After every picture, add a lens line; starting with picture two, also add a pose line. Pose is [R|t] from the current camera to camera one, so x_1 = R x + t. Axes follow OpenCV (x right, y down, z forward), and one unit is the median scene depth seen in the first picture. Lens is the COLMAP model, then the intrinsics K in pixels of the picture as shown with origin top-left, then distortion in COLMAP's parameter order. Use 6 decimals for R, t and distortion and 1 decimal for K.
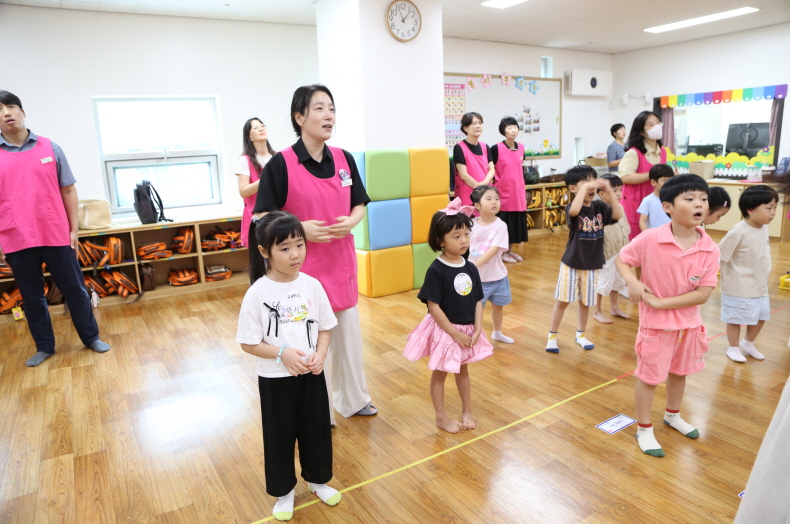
lens RADIAL K [[535.0, 0, 399.1], [0, 535.0, 269.0], [0, 0, 1]] dist [-0.115936, 0.064887]
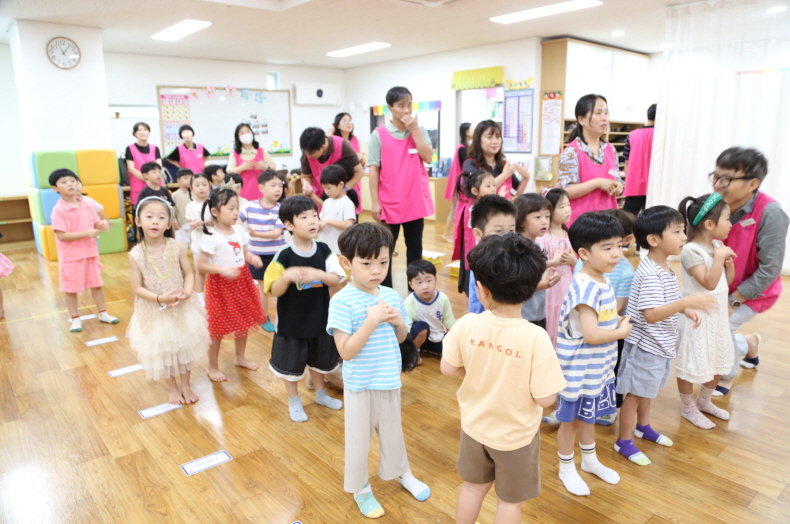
lens RADIAL K [[544.2, 0, 395.5], [0, 544.2, 271.9], [0, 0, 1]] dist [-0.120167, 0.069001]
pose [[0.987984, -0.005830, 0.154444, 0.544038], [0.004613, 0.999955, 0.008240, 0.066474], [-0.154485, -0.007428, 0.987967, -0.381485]]
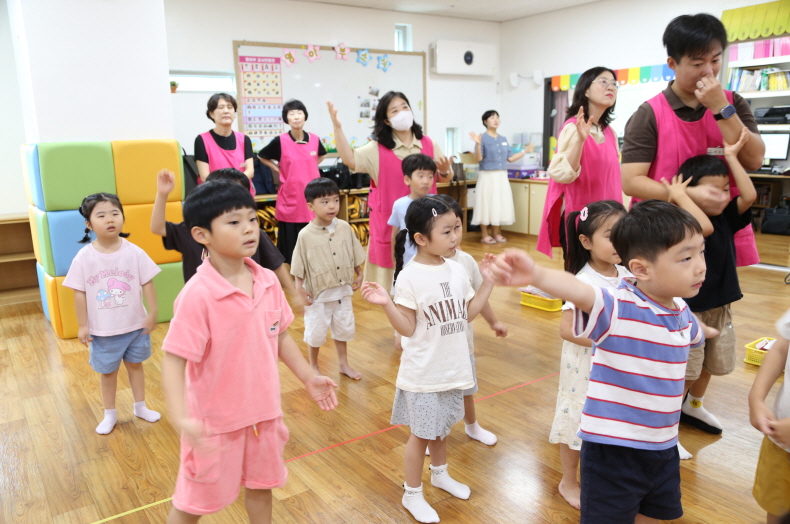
lens RADIAL K [[634.5, 0, 395.0], [0, 634.5, 262.0], [0, 0, 1]] dist [-0.045919, 0.007885]
pose [[0.998639, 0.010345, 0.051118, 0.333815], [-0.008785, 0.999492, -0.030649, -0.028531], [-0.051409, 0.030158, 0.998222, 0.093613]]
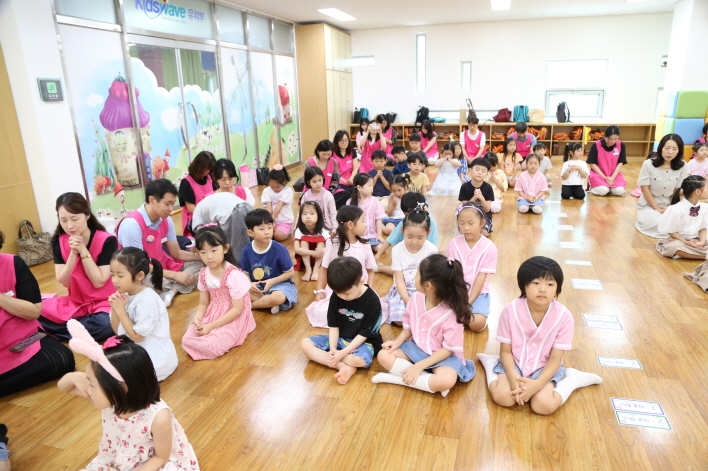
lens RADIAL K [[479.5, 0, 357.6], [0, 479.5, 241.8], [0, 0, 1]] dist [-0.115936, 0.064887]
pose [[0.660983, 0.235407, -0.712521, 0.395700], [-0.161282, 0.971896, 0.171485, 0.175565], [0.732864, 0.001568, 0.680373, -0.805233]]
